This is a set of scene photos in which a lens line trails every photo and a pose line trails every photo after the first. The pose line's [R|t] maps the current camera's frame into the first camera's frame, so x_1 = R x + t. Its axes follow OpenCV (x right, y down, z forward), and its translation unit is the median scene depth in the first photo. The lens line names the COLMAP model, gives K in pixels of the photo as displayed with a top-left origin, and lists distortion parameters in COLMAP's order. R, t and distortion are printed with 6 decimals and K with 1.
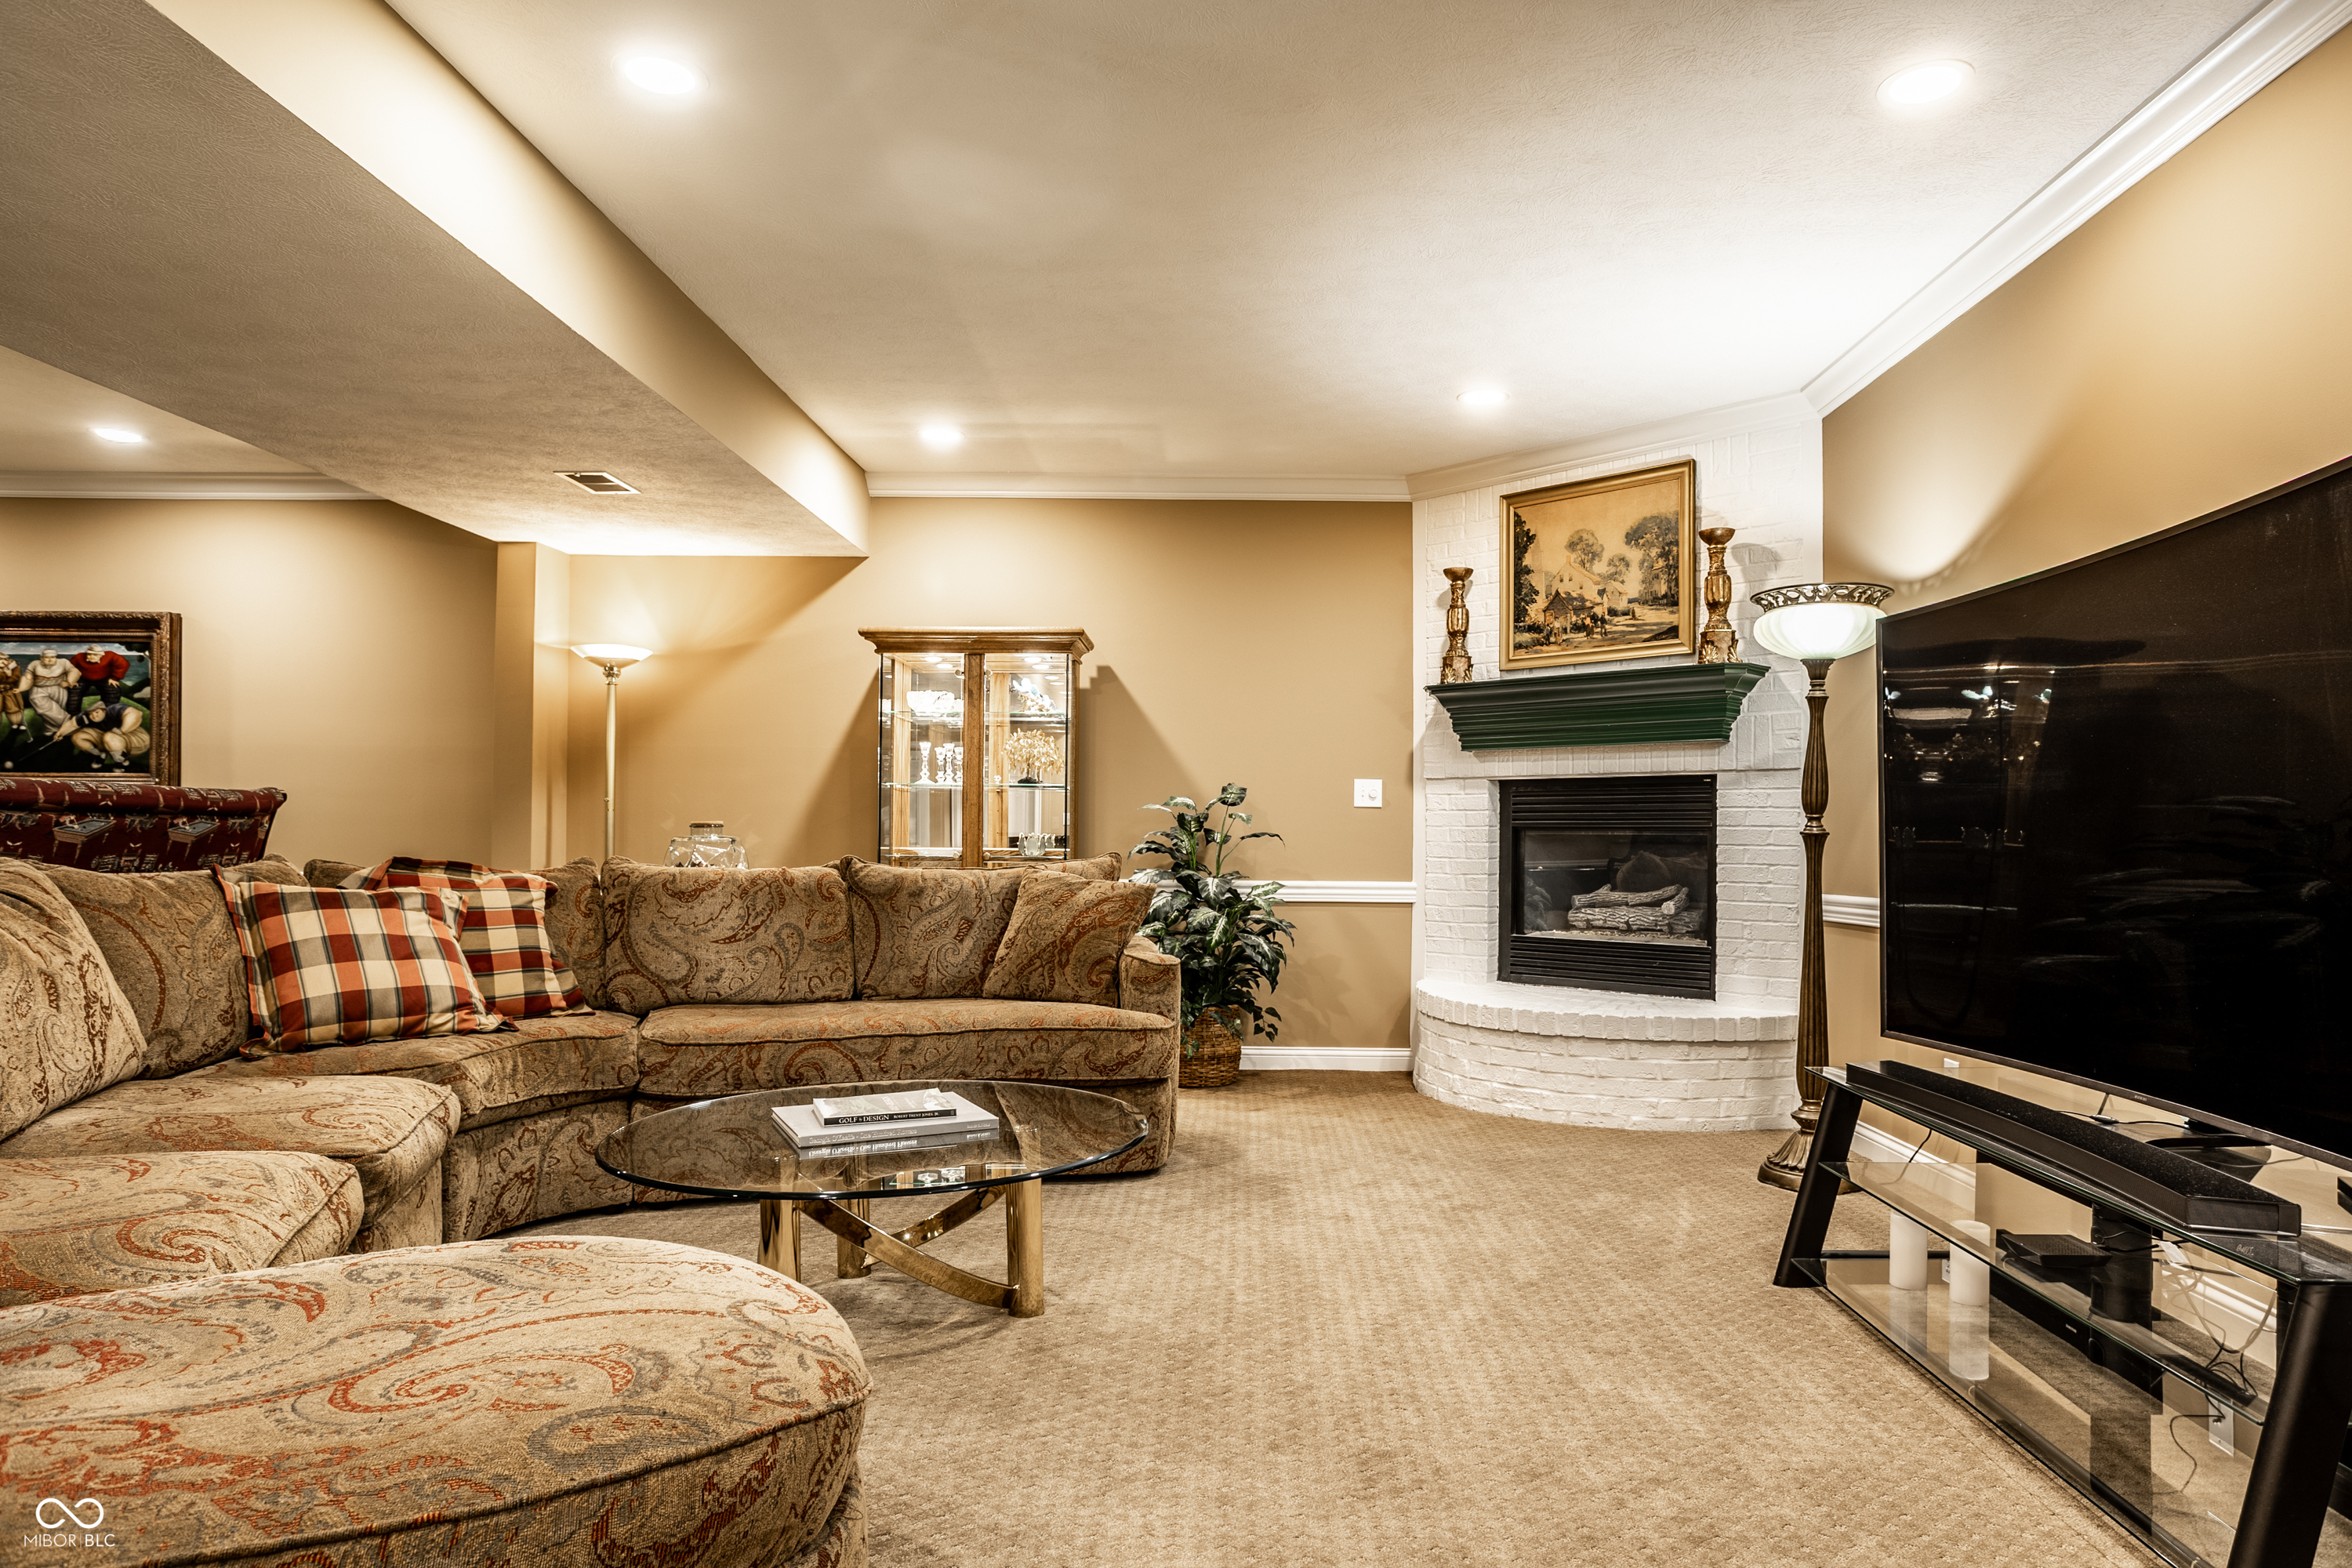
lens RADIAL K [[1301.3, 0, 1147.0], [0, 1301.3, 839.2], [0, 0, 1]] dist [-0.031102, 0.015528]
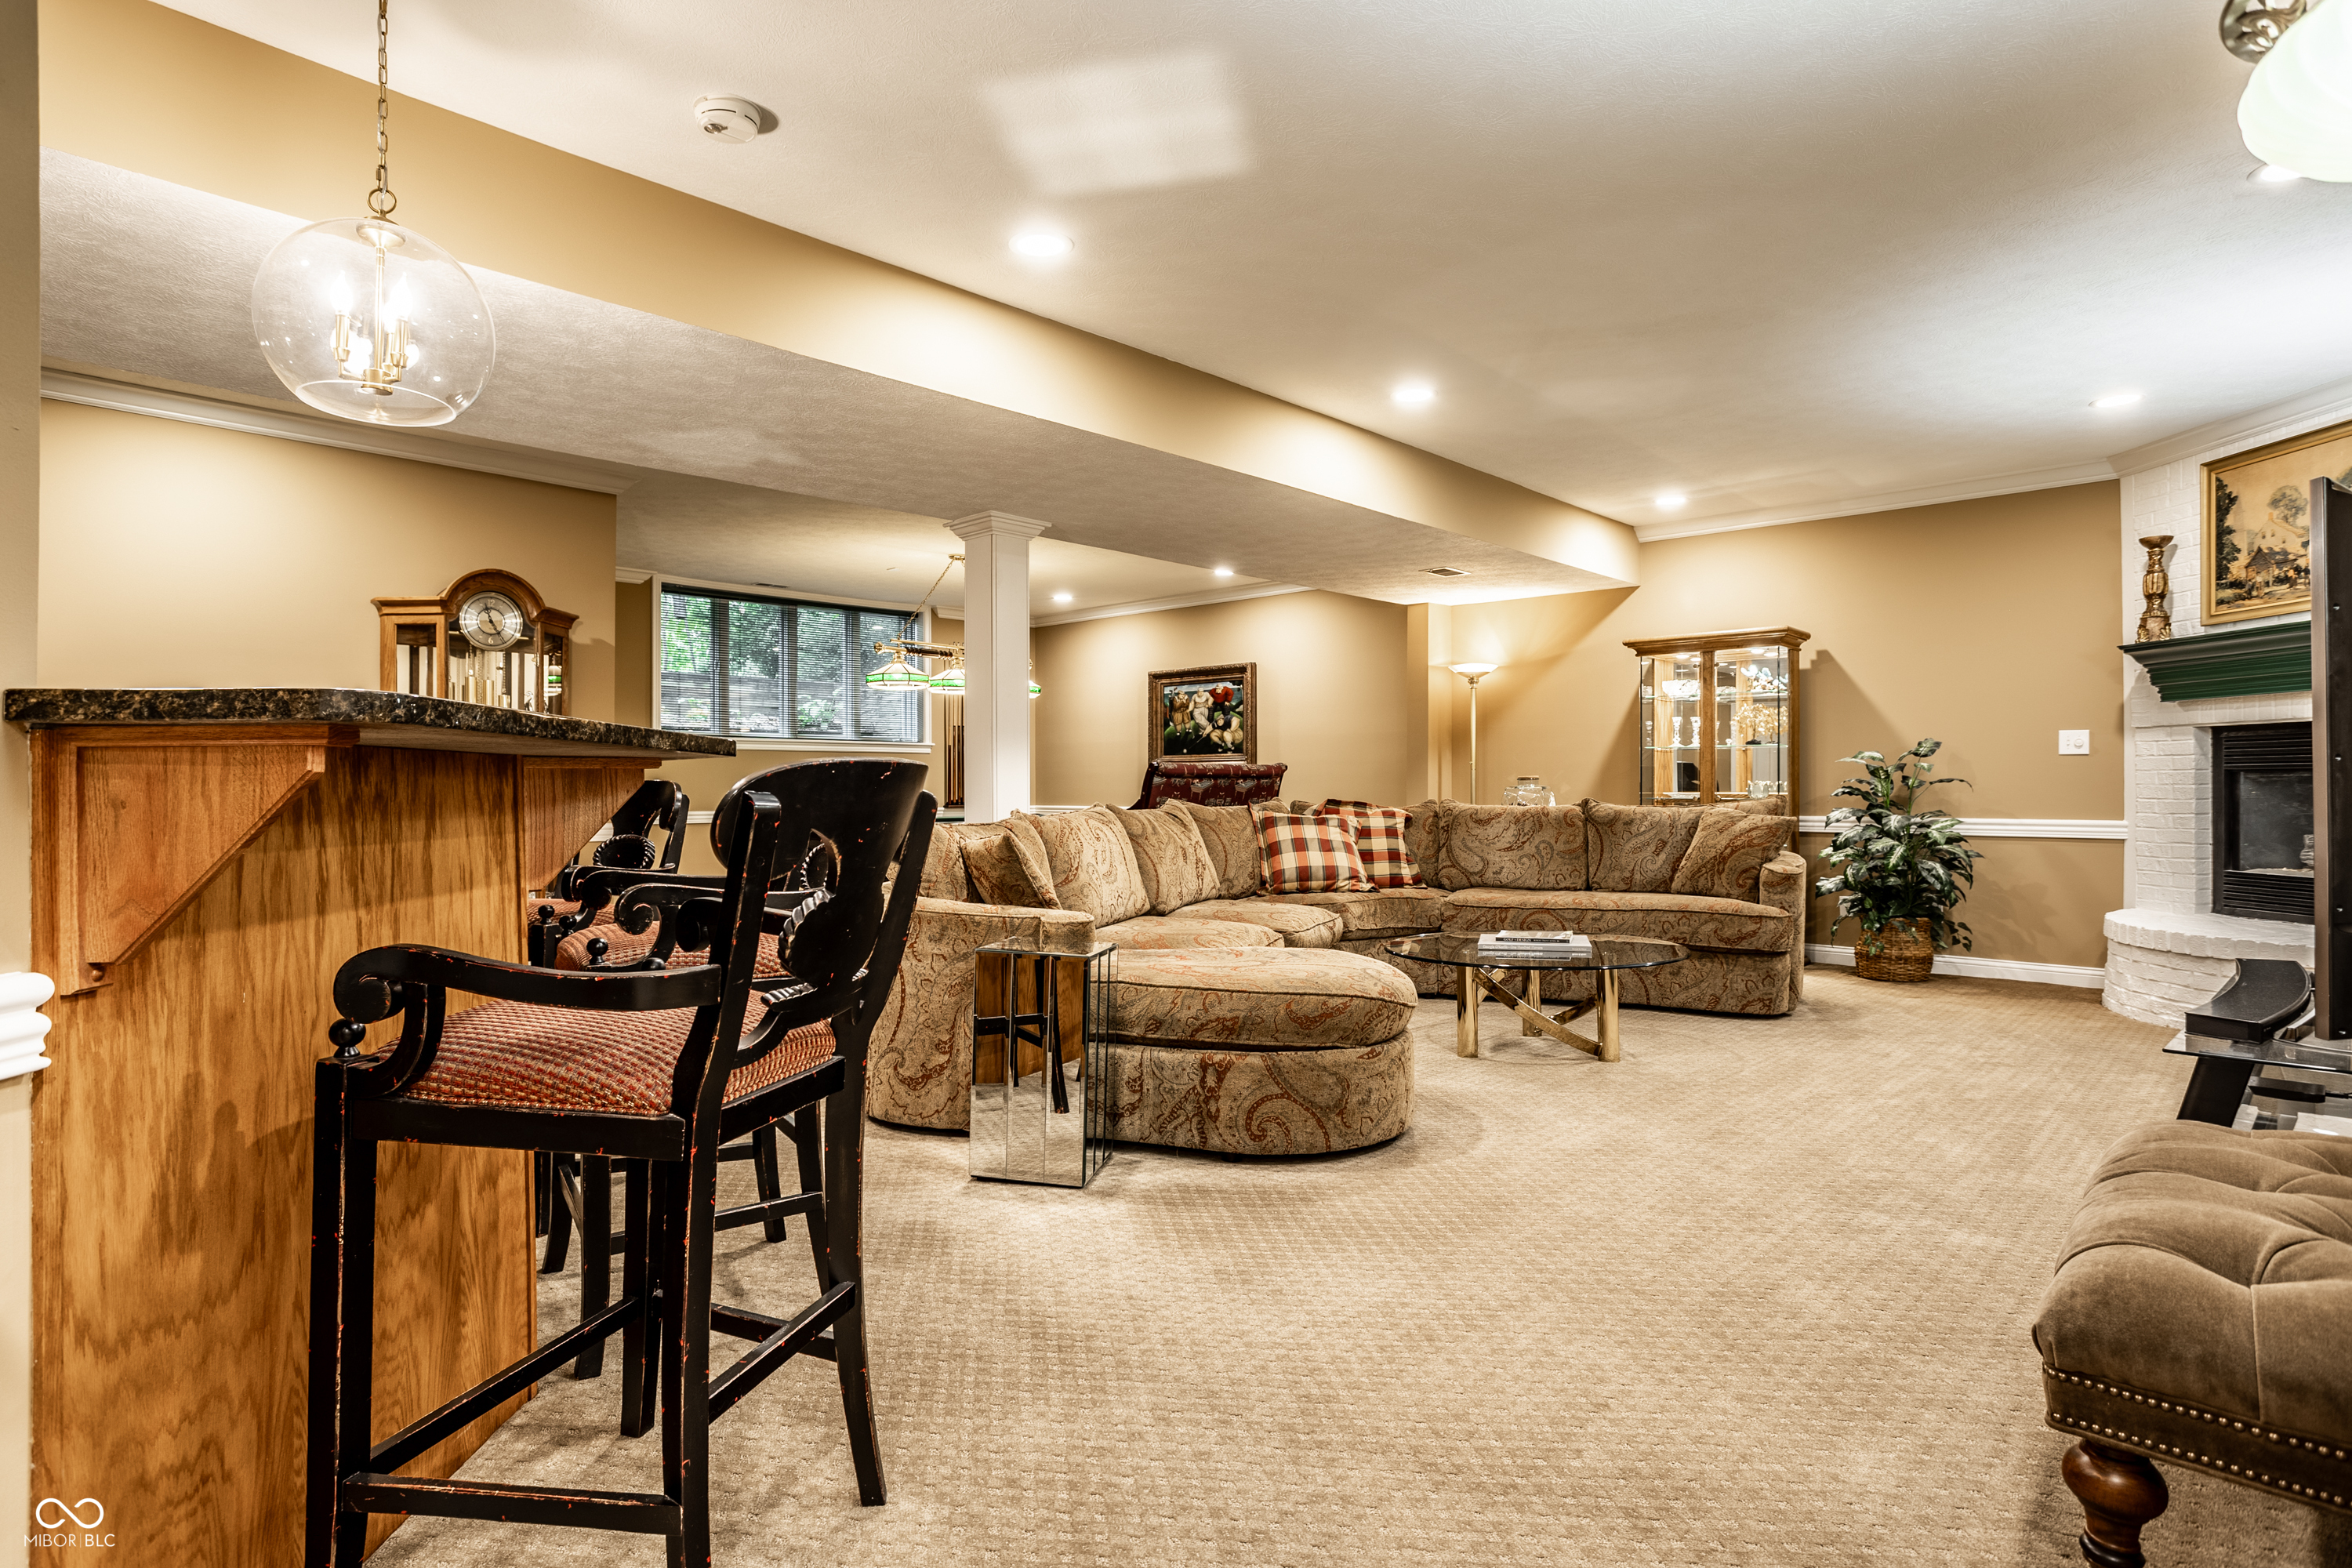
lens RADIAL K [[1301.3, 0, 1178.9], [0, 1301.3, 786.1], [0, 0, 1]] dist [-0.031102, 0.015528]
pose [[0.730406, -0.009876, -0.682942, 0.396963], [0.009127, 0.999947, -0.004699, 0.001213], [0.682953, -0.002801, 0.730457, -0.385882]]
